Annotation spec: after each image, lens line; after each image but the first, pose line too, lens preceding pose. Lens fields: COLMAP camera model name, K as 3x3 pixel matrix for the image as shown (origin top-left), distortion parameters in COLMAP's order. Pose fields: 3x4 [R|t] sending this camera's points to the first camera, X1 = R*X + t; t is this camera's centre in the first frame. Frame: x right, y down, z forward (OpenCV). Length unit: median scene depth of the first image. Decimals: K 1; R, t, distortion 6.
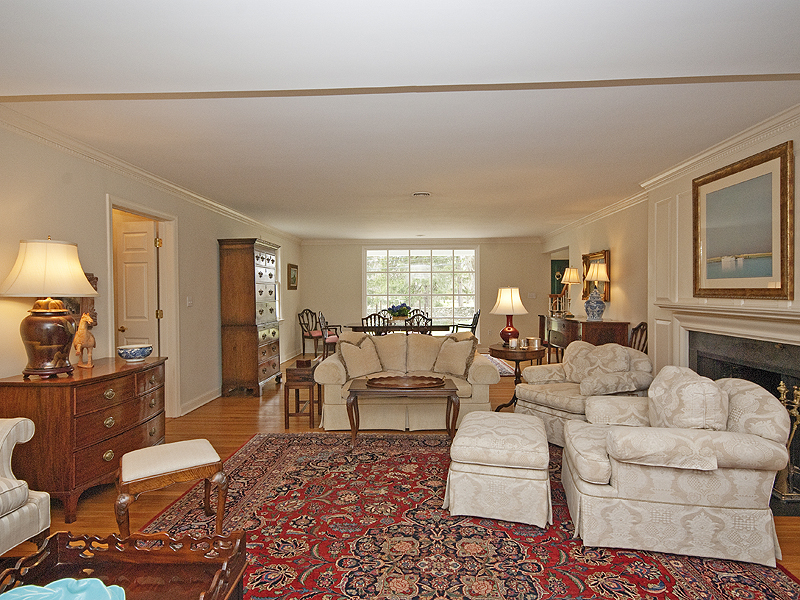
lens RADIAL K [[448.6, 0, 400.0], [0, 448.6, 300.0], [0, 0, 1]] dist [0.003851, 0.000560]
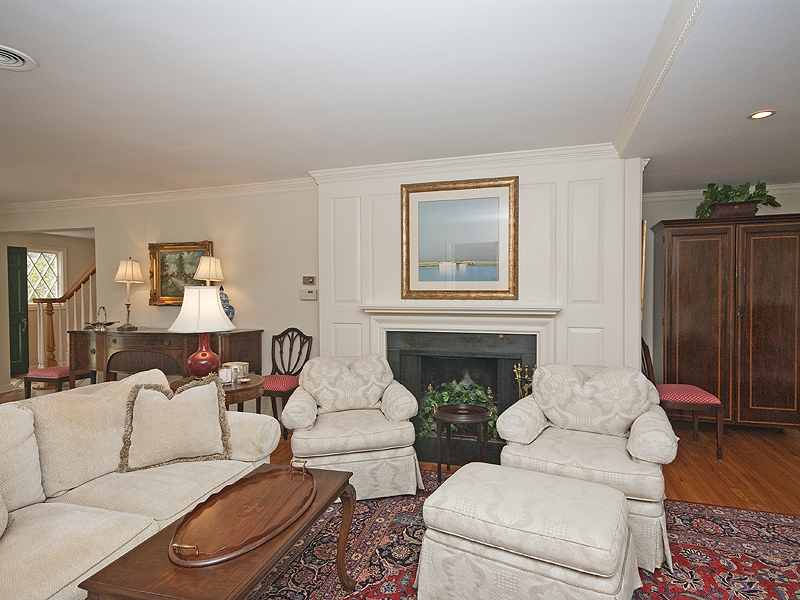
lens RADIAL K [[448.6, 0, 400.0], [0, 448.6, 300.0], [0, 0, 1]] dist [0.003851, 0.000560]
pose [[0.262954, -0.011269, 0.964742, -0.363029], [0.018451, 0.999808, 0.006650, -0.010829], [-0.964632, 0.016052, 0.263112, 0.773025]]
